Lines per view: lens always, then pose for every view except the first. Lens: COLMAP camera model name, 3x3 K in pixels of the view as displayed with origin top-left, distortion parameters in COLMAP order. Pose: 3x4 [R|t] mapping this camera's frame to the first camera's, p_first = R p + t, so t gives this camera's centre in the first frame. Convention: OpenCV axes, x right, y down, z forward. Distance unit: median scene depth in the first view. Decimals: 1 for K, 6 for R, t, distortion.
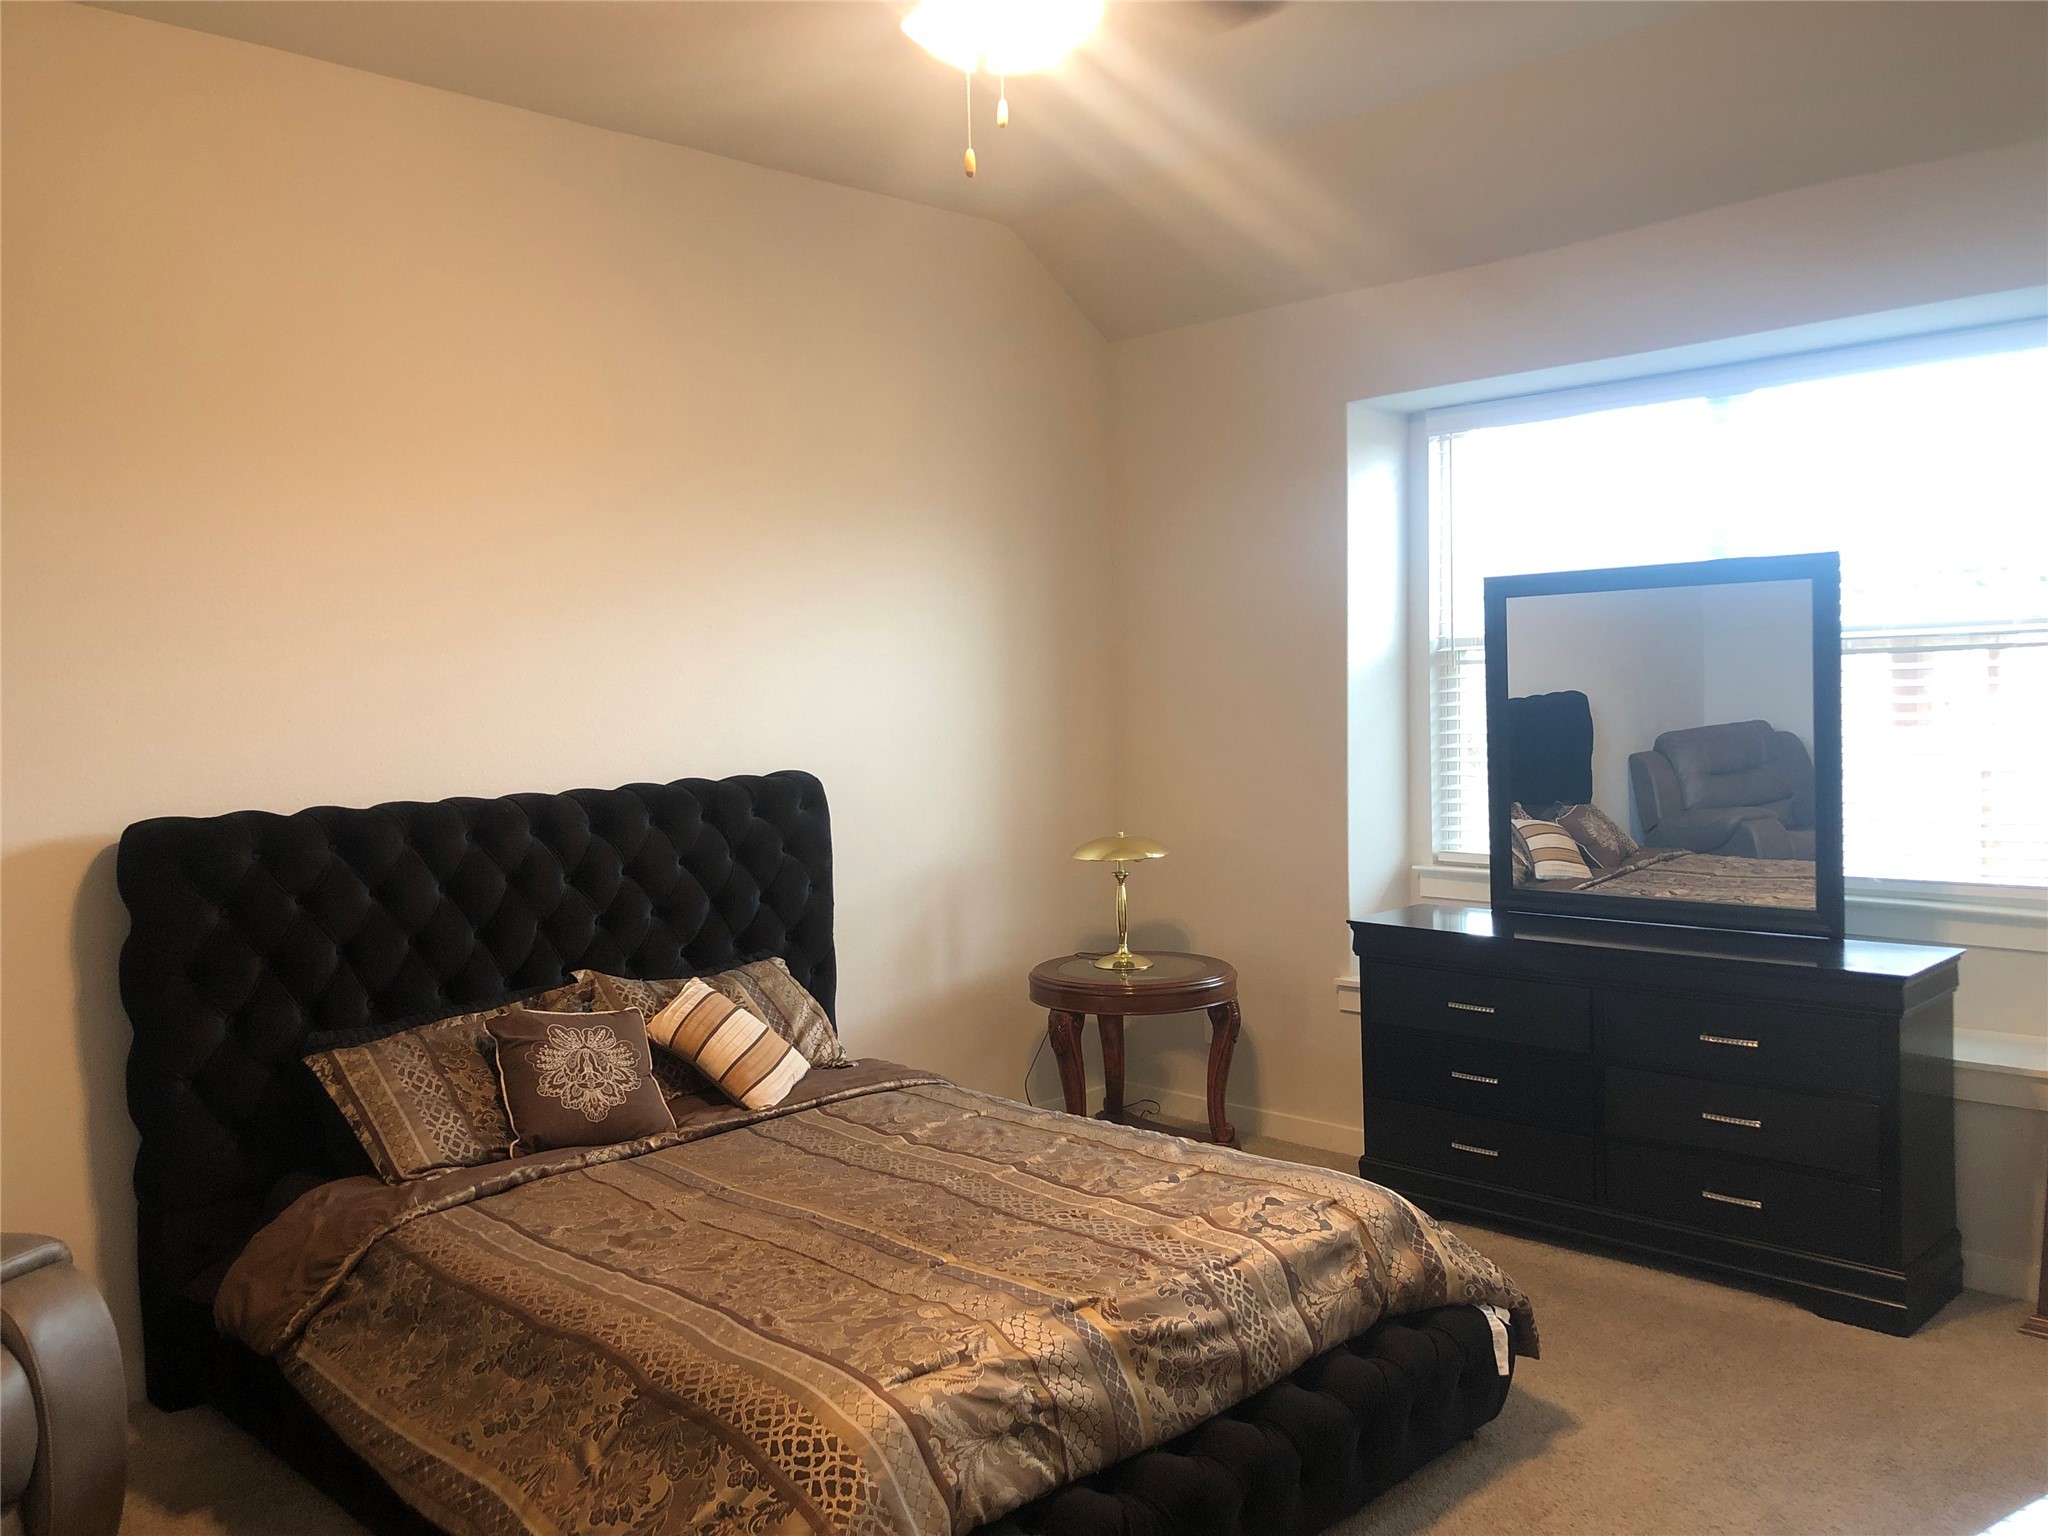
lens RADIAL K [[1659.0, 0, 1003.9], [0, 1659.0, 783.3], [0, 0, 1]] dist [0.039323, -0.041020]
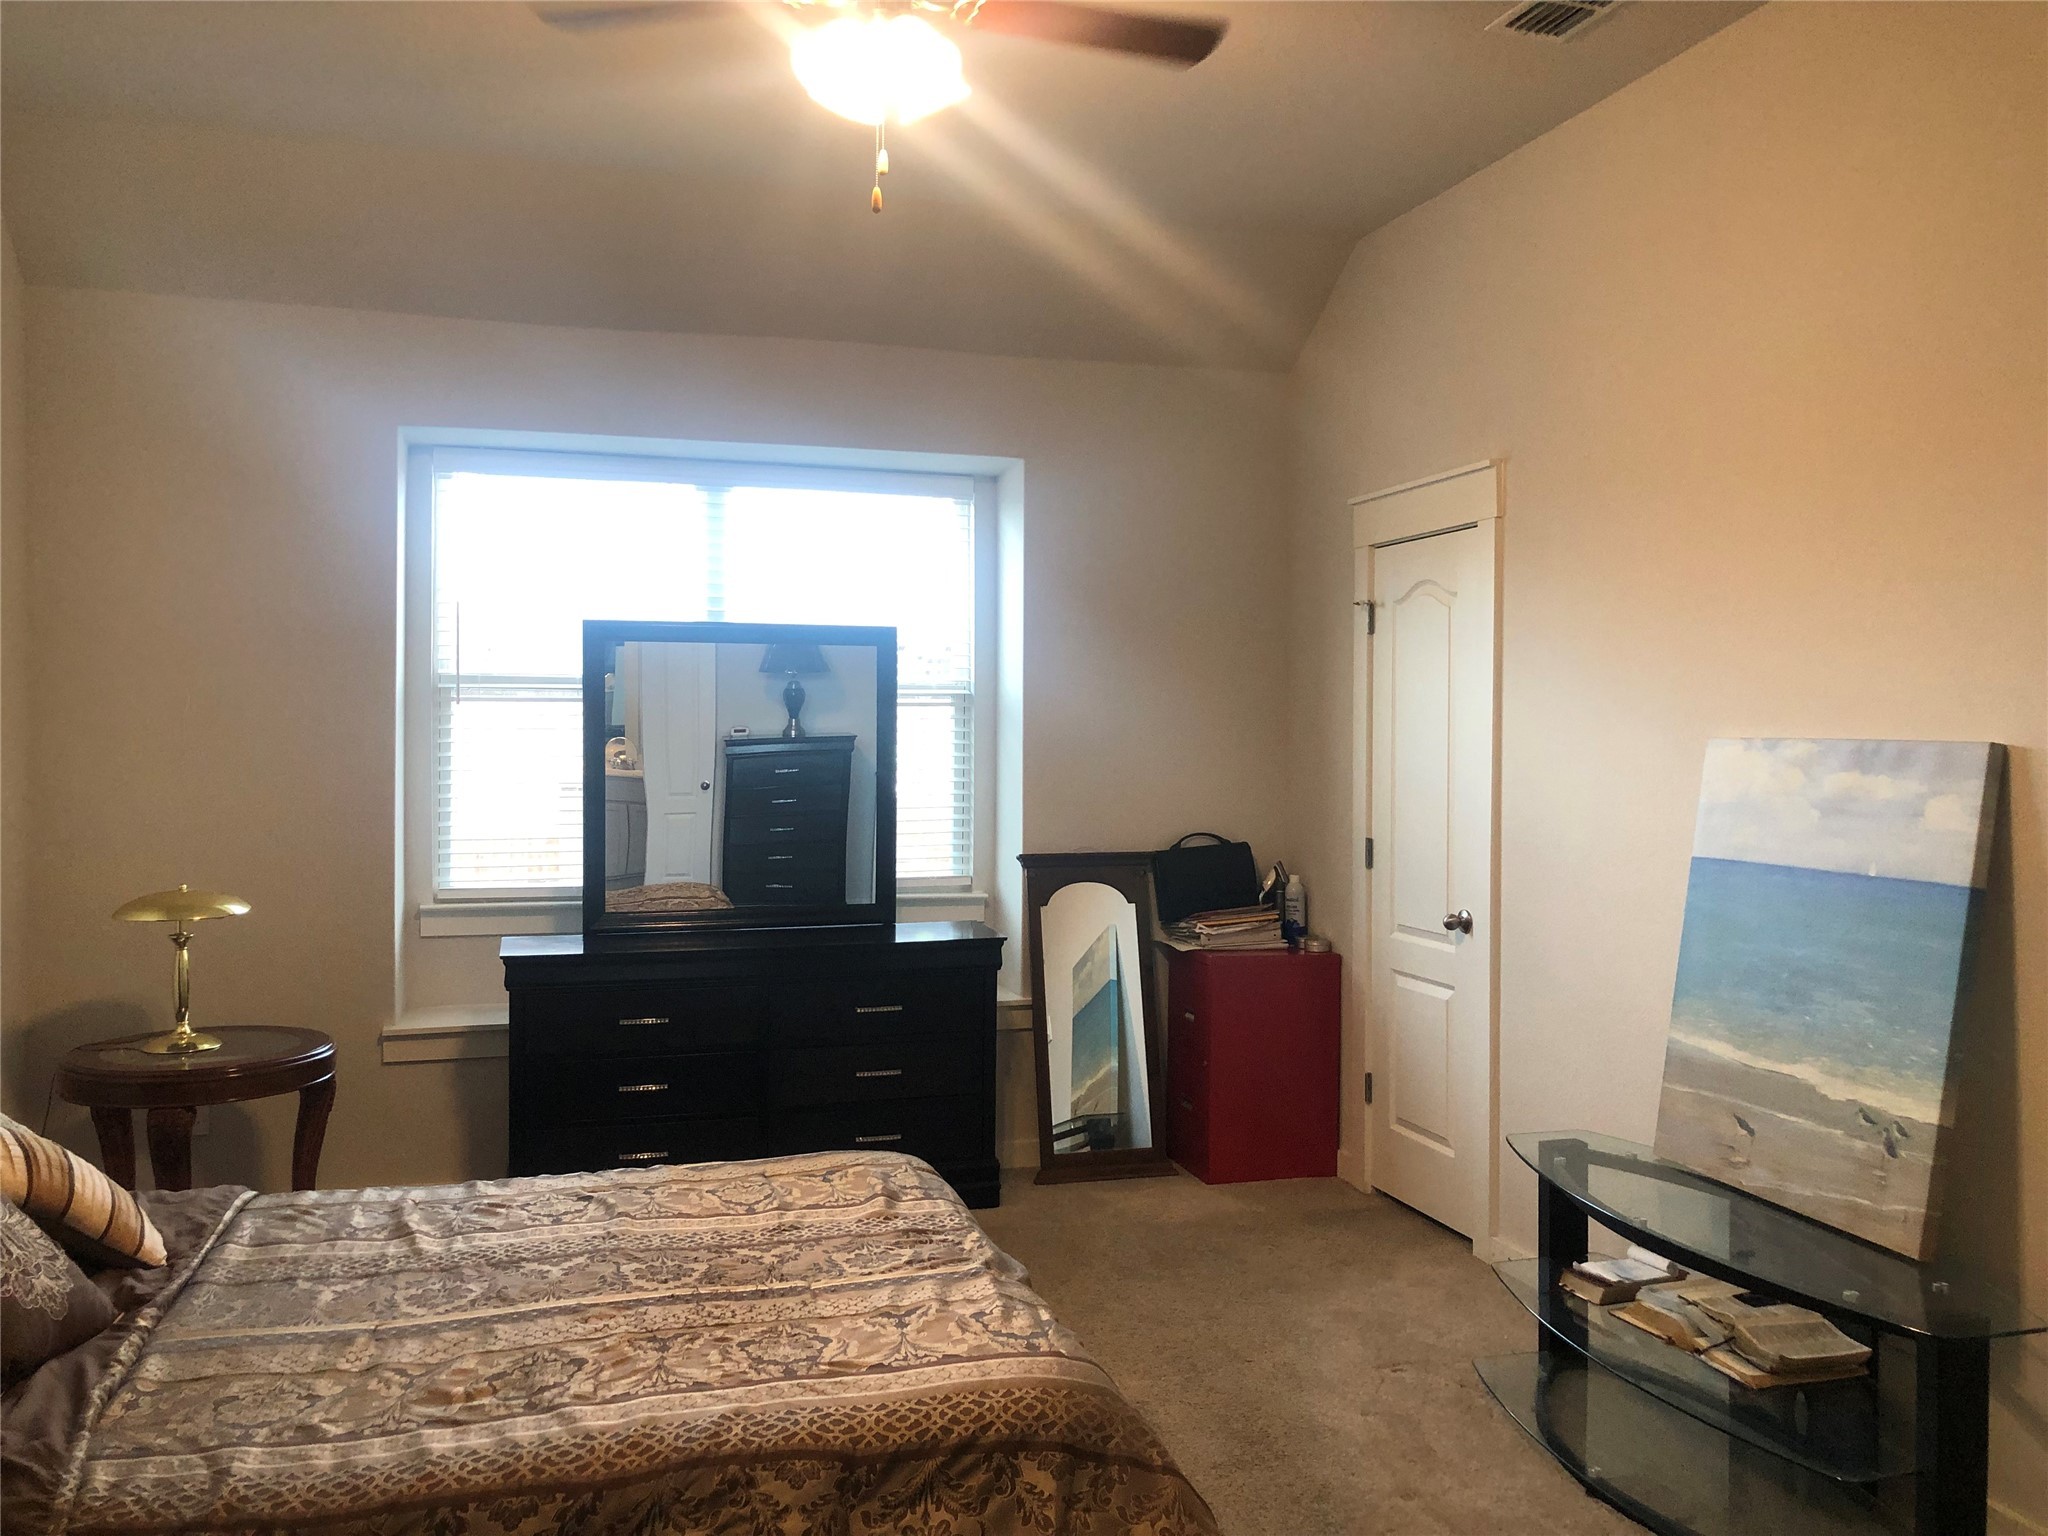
lens RADIAL K [[1659.0, 0, 1024.6], [0, 1659.0, 749.9], [0, 0, 1]] dist [0.039323, -0.041020]
pose [[0.486863, 0.014827, 0.873353, -0.681268], [0.037261, 0.998593, -0.037725, 0.012761], [-0.872683, 0.050909, 0.485625, 0.329041]]
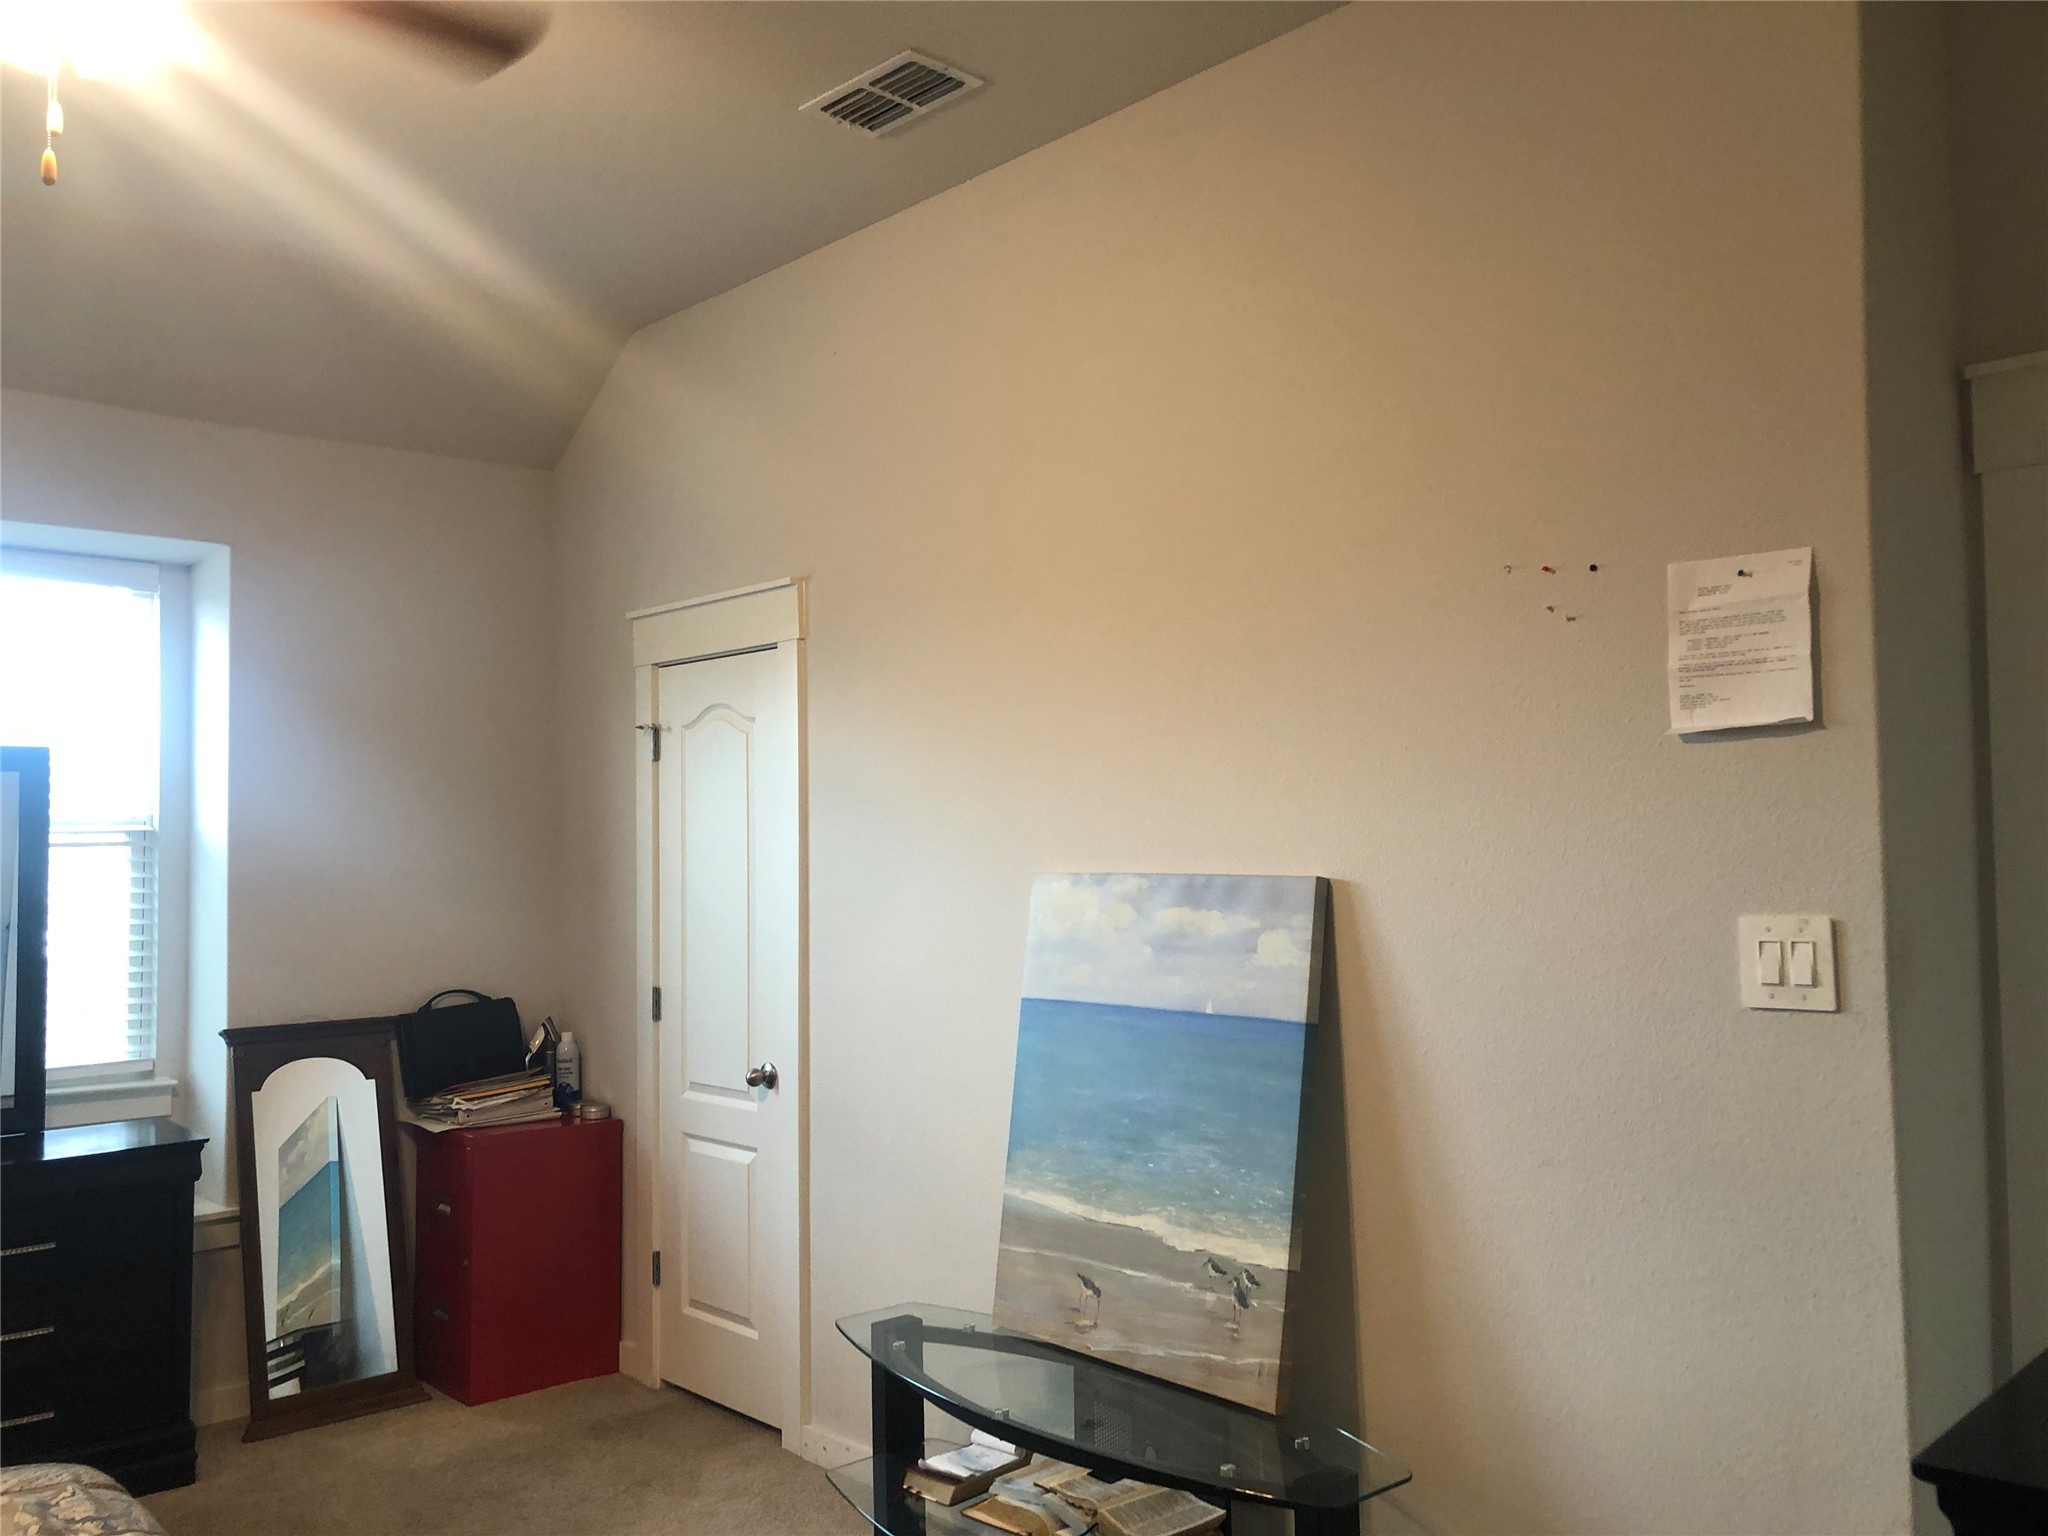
lens RADIAL K [[1659.0, 0, 987.6], [0, 1659.0, 775.9], [0, 0, 1]] dist [0.039323, -0.041020]
pose [[0.064422, 0.065499, 0.995771, -0.561717], [0.072672, 0.994886, -0.070142, -0.008627], [-0.995273, 0.076883, 0.059333, 0.426007]]
